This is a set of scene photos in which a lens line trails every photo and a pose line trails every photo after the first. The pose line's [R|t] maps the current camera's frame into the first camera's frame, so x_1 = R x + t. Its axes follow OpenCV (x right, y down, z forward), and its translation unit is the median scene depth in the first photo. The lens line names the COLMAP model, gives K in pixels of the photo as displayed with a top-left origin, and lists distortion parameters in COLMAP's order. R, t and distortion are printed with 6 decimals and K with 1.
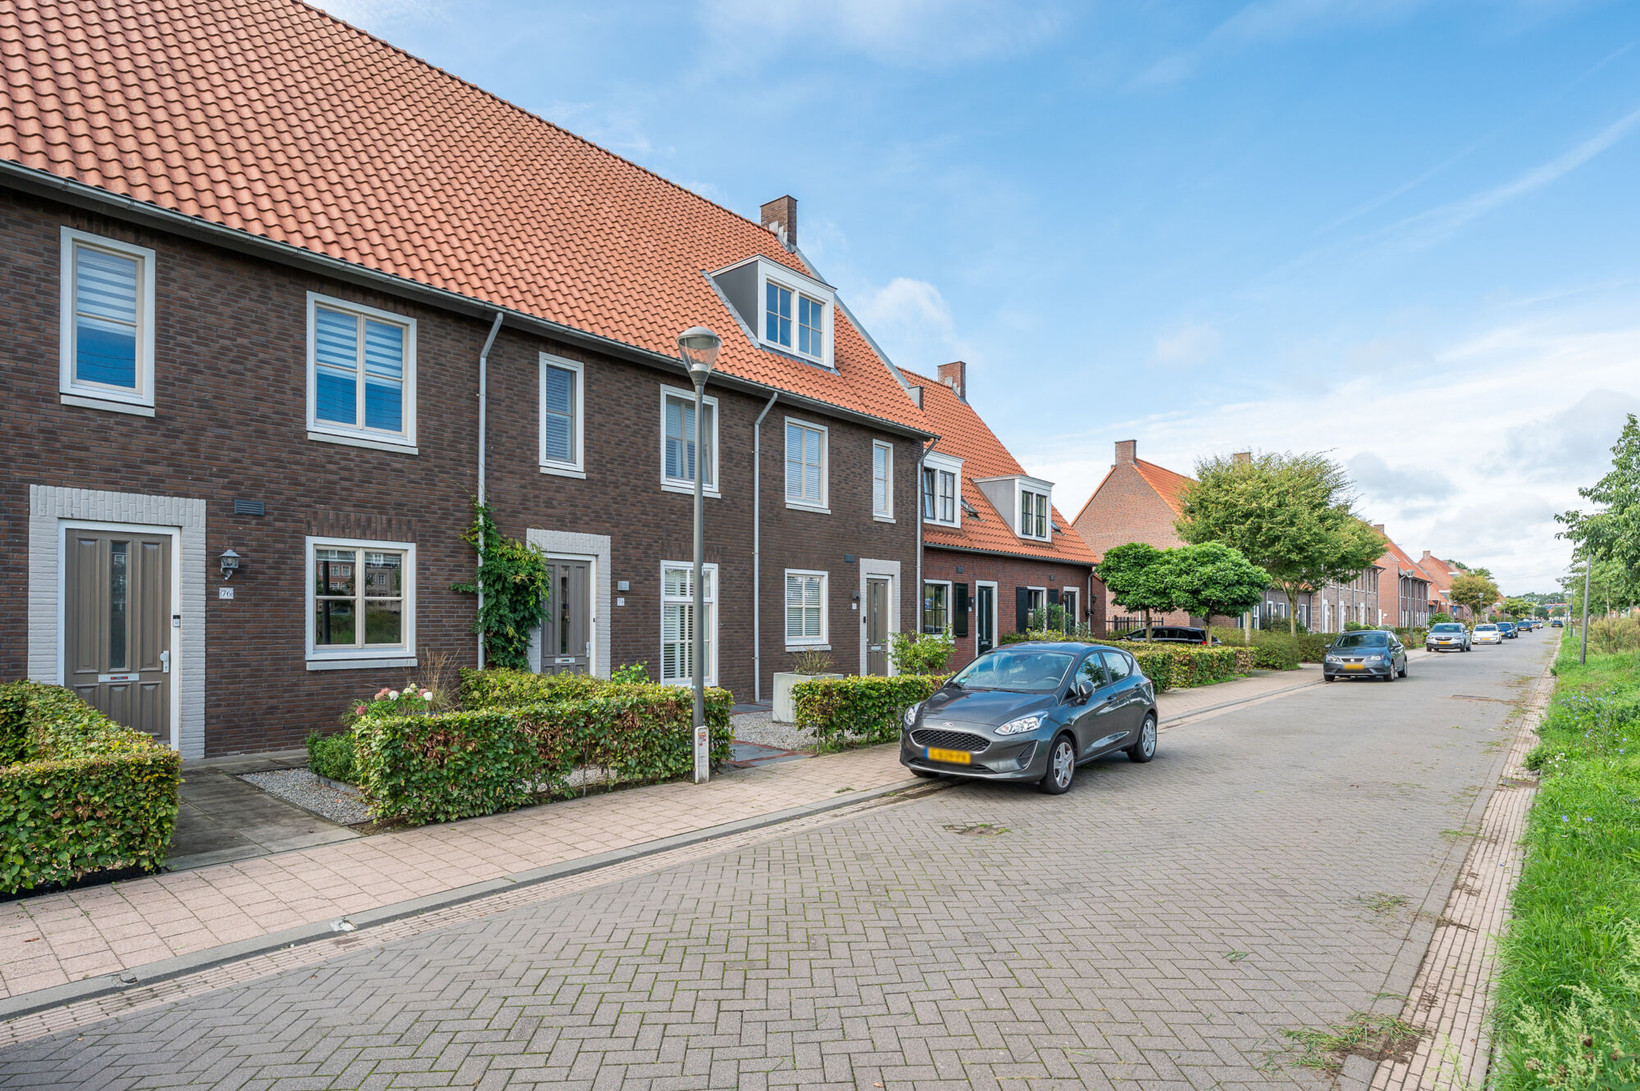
lens RADIAL K [[850.7, 0, 823.2], [0, 850.7, 613.6], [0, 0, 1]] dist [0.007298, -0.000213]
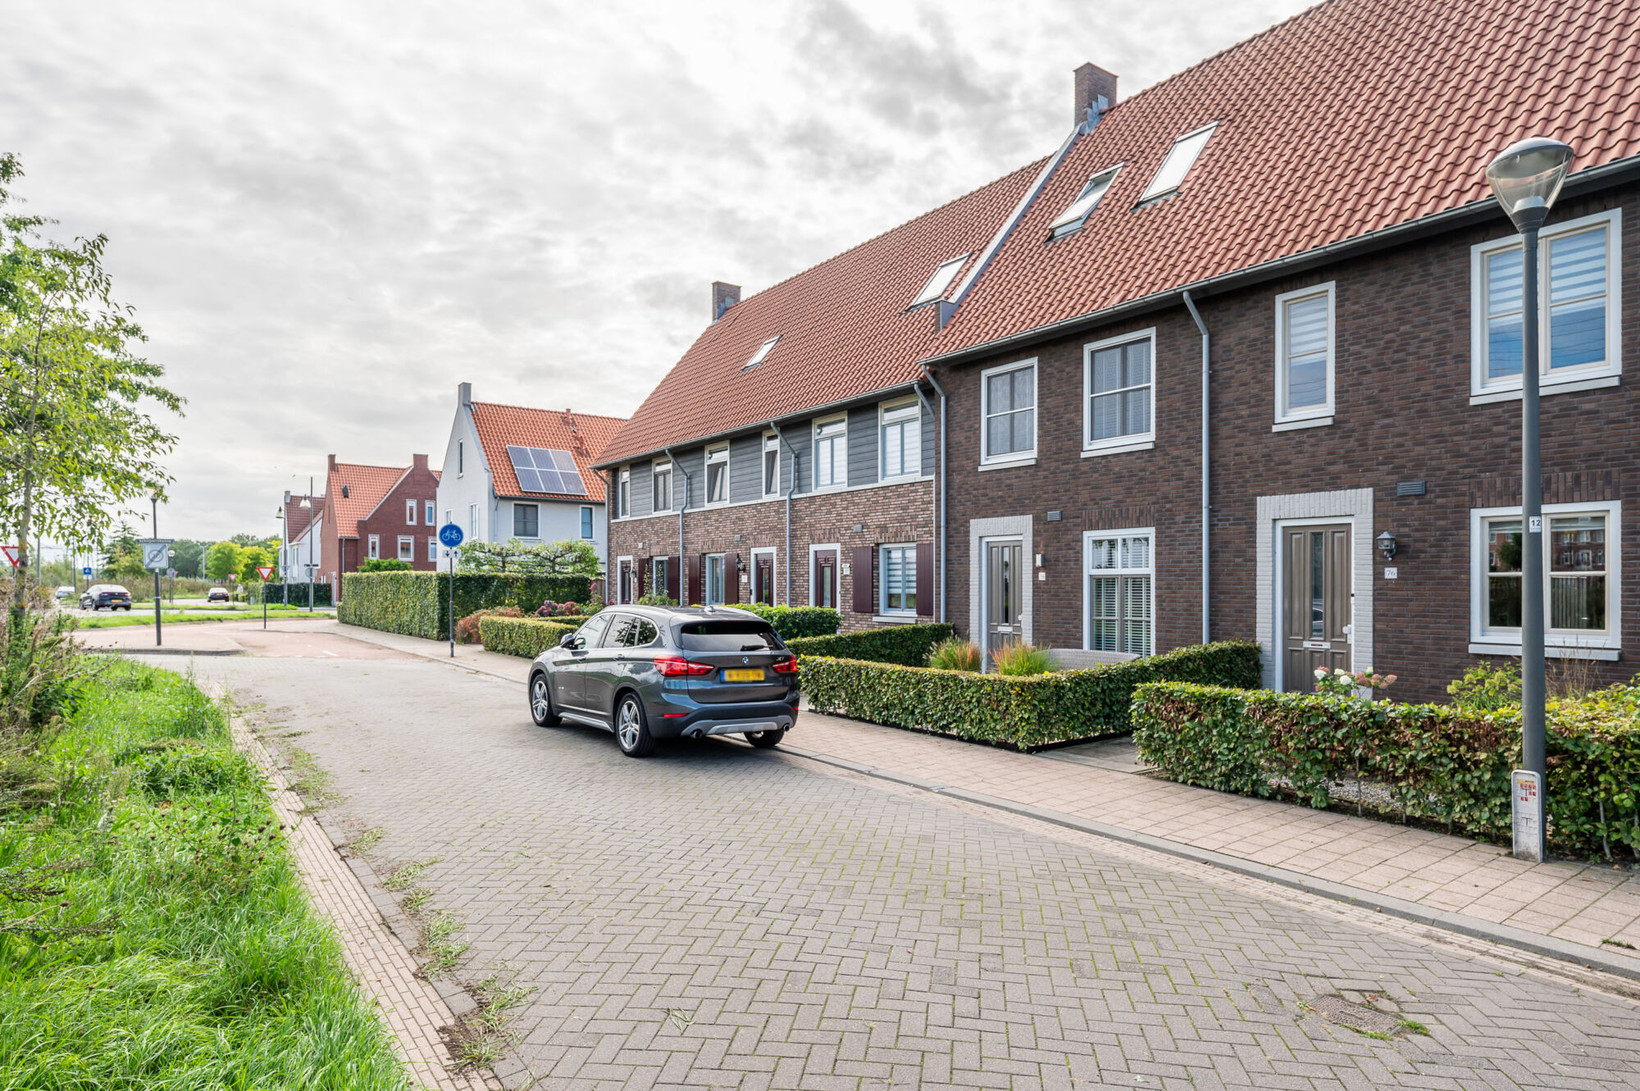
lens RADIAL K [[925.8, 0, 829.5], [0, 925.8, 587.1], [0, 0, 1]] dist [-0.020440, -0.000321]
pose [[-0.220770, -0.008025, -0.975293, 0.580634], [-0.003774, 0.999966, -0.007373, 0.004467], [0.975319, 0.002053, -0.220792, 0.597692]]
